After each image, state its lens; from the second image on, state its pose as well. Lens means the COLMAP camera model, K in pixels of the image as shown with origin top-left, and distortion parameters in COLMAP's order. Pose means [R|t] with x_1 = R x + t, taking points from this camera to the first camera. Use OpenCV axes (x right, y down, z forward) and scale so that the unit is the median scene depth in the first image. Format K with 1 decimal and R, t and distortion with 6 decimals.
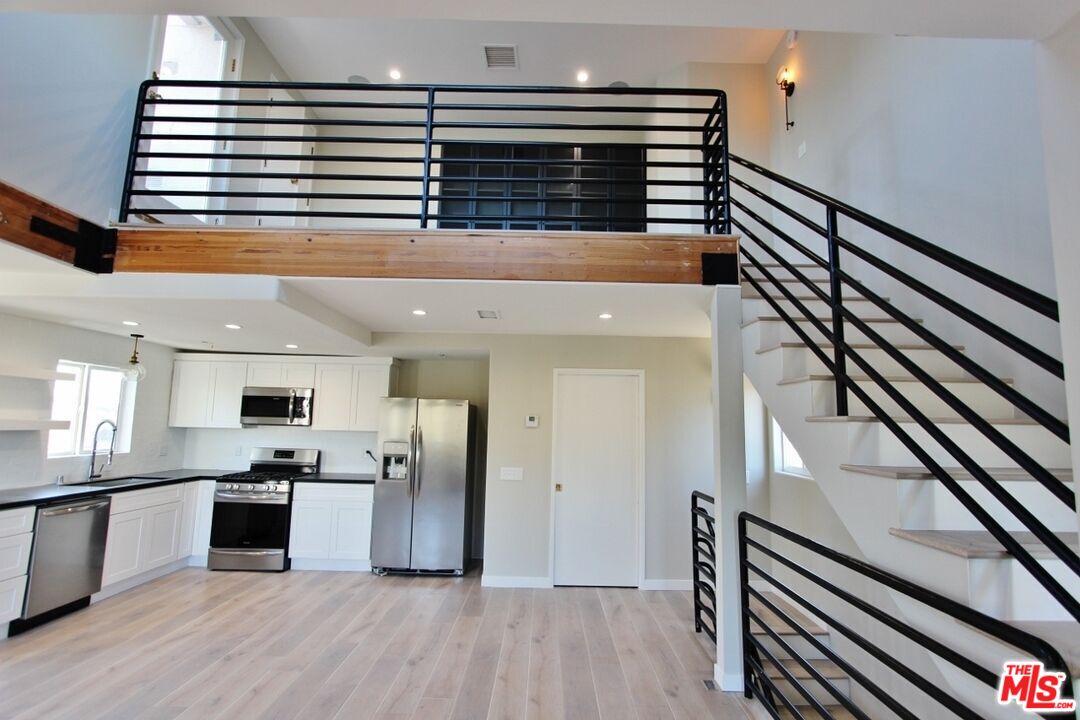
lens RADIAL K [[495.3, 0, 545.7], [0, 495.3, 365.0], [0, 0, 1]] dist [-0.016577, 0.002917]
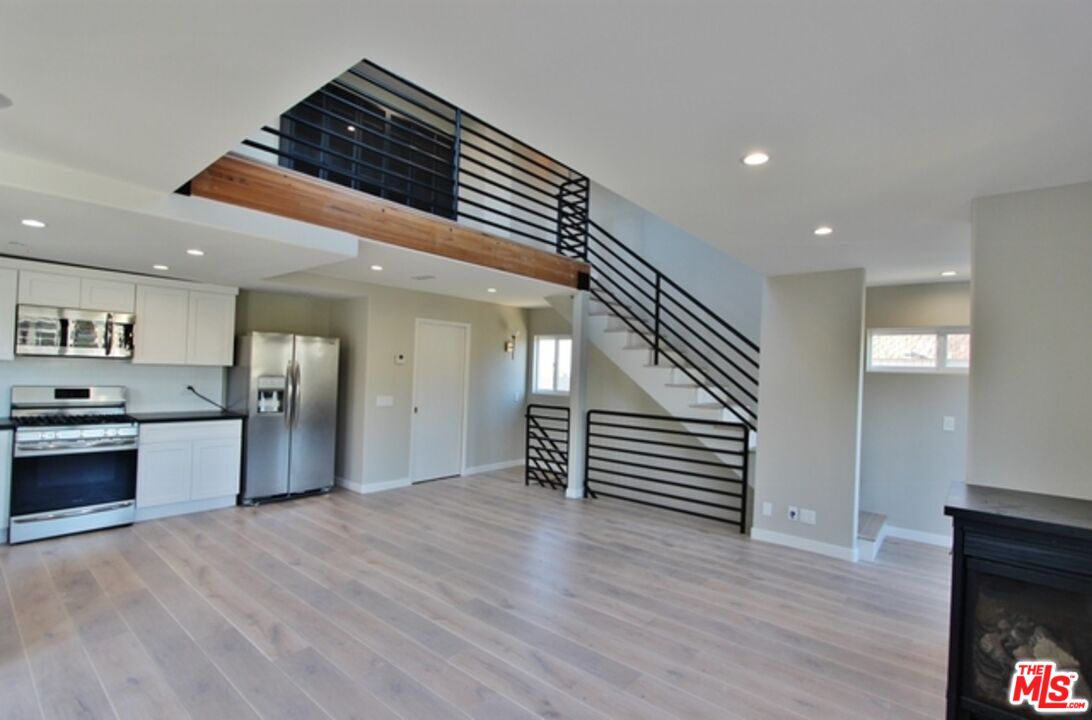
lens RADIAL K [[516.7, 0, 547.2], [0, 516.7, 364.6], [0, 0, 1]] dist [-0.004311, -0.000645]
pose [[0.639991, 0.009343, 0.768325, -0.955577], [-0.114414, 0.989938, 0.083265, -0.027072], [-0.759816, -0.141196, 0.634620, -0.122235]]
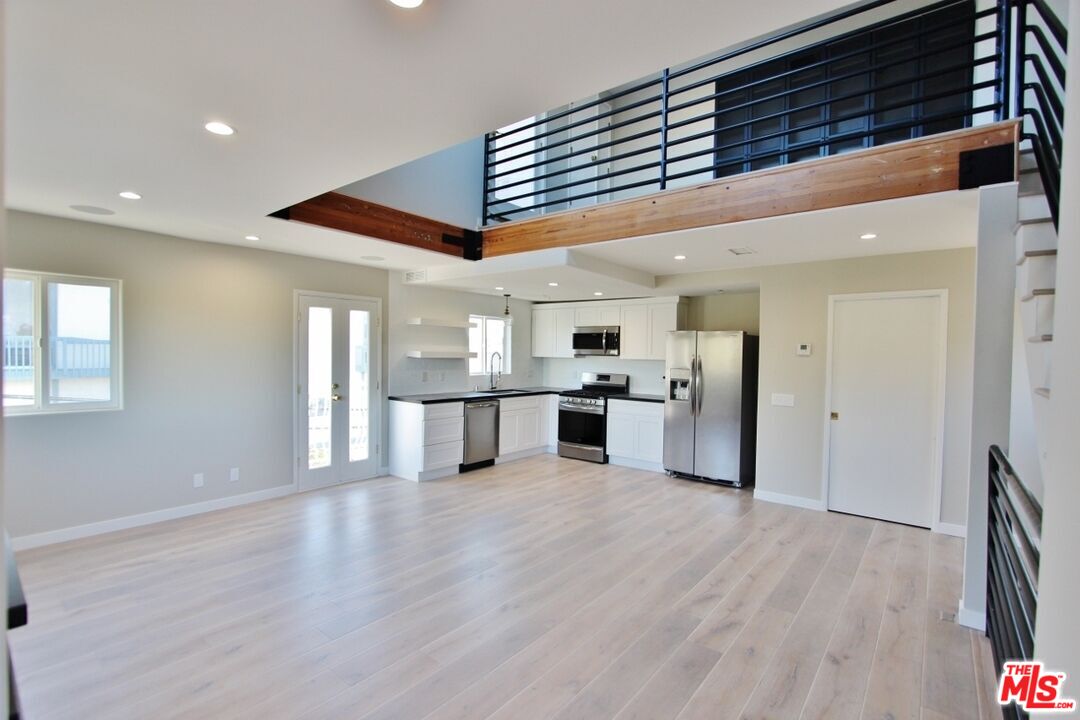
lens RADIAL K [[495.3, 0, 546.1], [0, 495.3, 362.8], [0, 0, 1]] dist [-0.016577, 0.002917]
pose [[0.778910, 0.006111, -0.627106, 0.234273], [0.074159, 0.992039, 0.101778, -0.001315], [0.622736, -0.125781, 0.772256, -0.128363]]
